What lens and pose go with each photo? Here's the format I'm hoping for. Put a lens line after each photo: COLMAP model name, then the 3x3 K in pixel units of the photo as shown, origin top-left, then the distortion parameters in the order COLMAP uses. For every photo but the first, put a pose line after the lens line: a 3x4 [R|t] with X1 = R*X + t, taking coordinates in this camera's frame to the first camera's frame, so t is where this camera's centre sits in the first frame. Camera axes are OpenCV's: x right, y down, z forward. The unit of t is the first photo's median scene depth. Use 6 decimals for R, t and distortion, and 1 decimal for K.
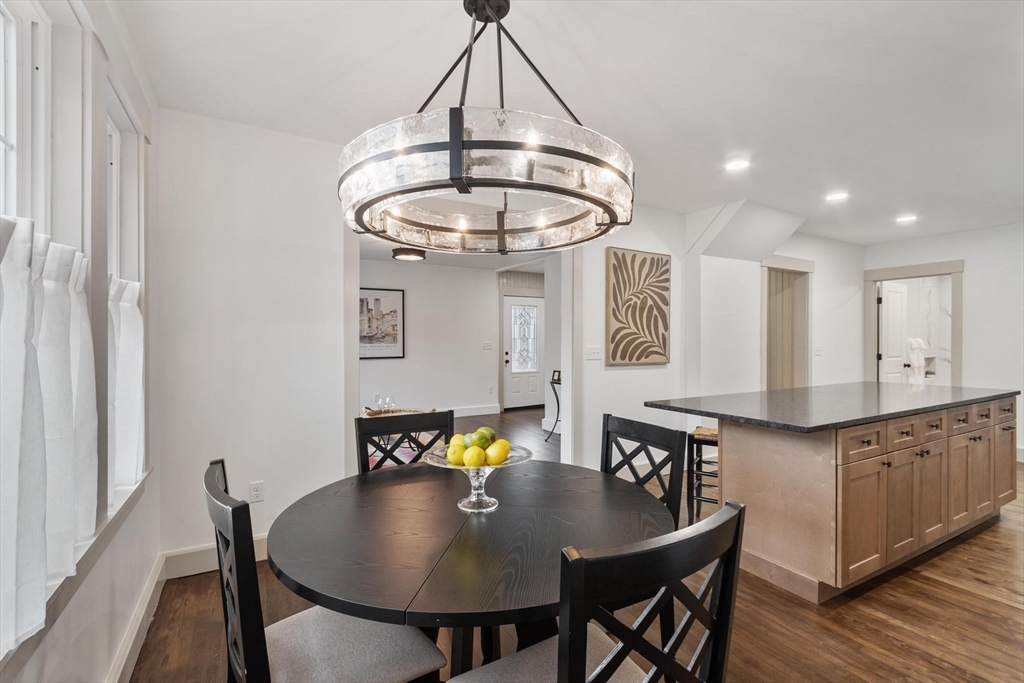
lens RADIAL K [[454.4, 0, 510.1], [0, 454.4, 339.5], [0, 0, 1]] dist [0.006556, -0.000162]
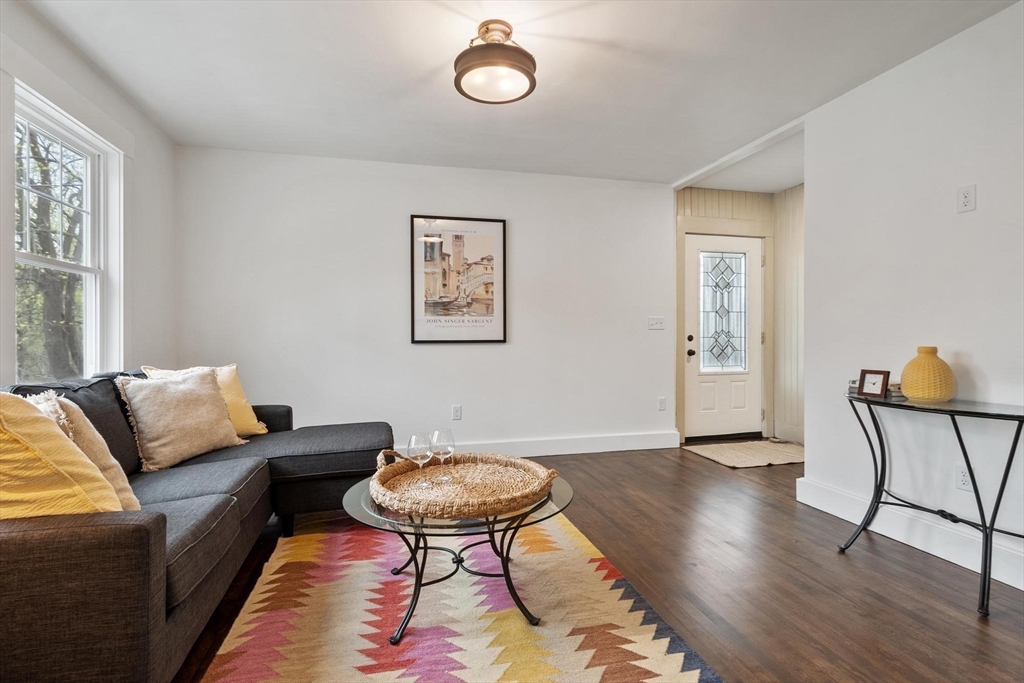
lens RADIAL K [[475.6, 0, 509.9], [0, 475.6, 338.9], [0, 0, 1]] dist [0.000789, 0.000006]
pose [[0.963639, 0.000256, -0.267207, -0.074764], [0.001013, 0.999989, 0.004609, 0.033379], [0.267205, -0.004712, 0.963628, 0.448113]]
